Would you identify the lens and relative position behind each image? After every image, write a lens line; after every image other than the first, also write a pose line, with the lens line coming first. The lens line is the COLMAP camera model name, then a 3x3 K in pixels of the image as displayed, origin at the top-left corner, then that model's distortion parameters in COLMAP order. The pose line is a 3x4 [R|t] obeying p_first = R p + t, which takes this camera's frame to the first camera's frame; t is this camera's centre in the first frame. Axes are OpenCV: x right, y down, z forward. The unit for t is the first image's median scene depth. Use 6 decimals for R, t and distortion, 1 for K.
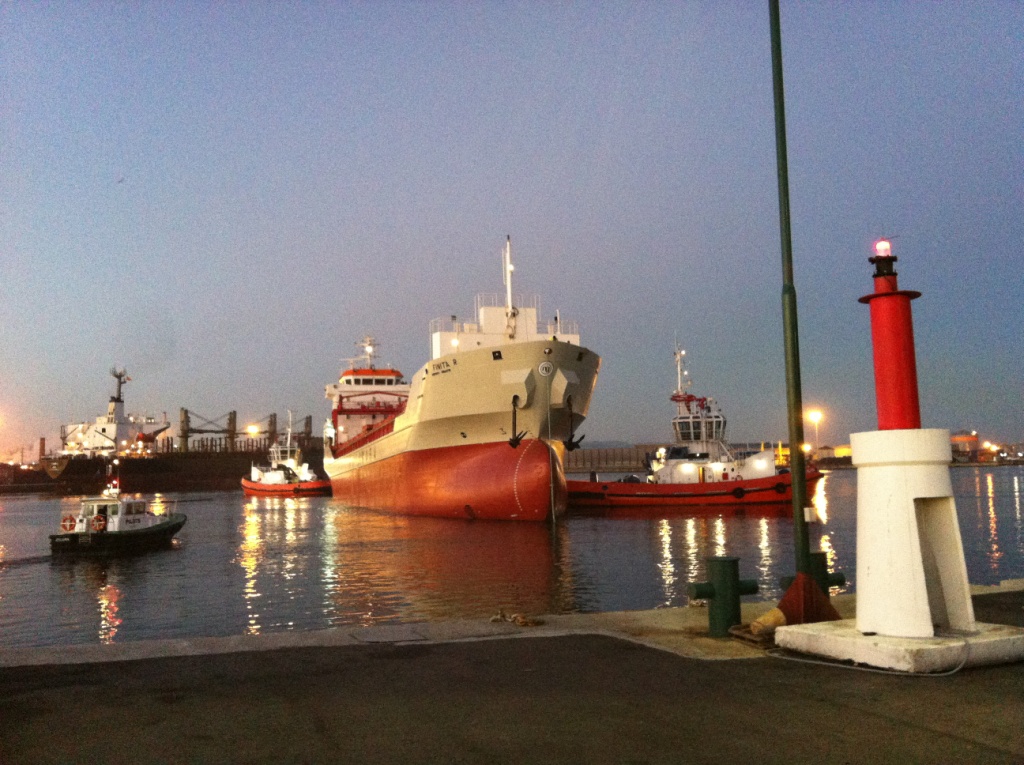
lens RADIAL K [[894.0, 0, 510.5], [0, 894.0, 376.7], [0, 0, 1]] dist [0.136977, -0.392696]
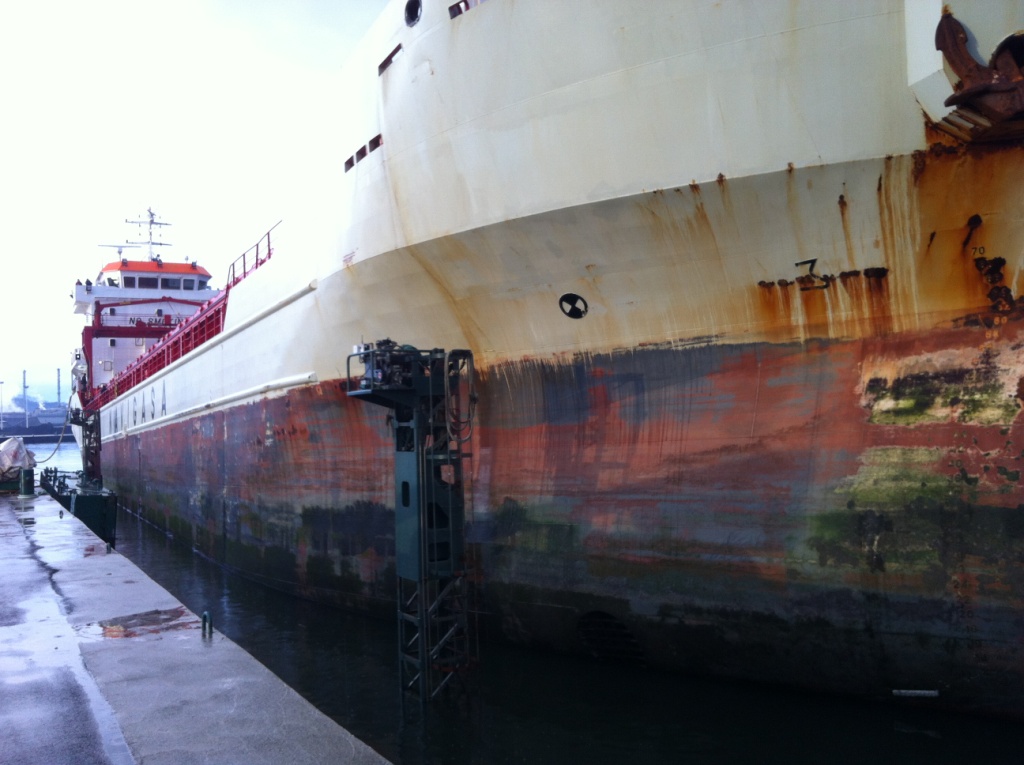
lens RADIAL K [[894.0, 0, 510.5], [0, 894.0, 376.7], [0, 0, 1]] dist [0.136977, -0.392696]
pose [[0.976565, -0.000852, 0.215222, -0.057687], [-0.010066, 0.998717, 0.049626, 0.035629], [-0.214988, -0.050630, 0.975303, 0.383263]]
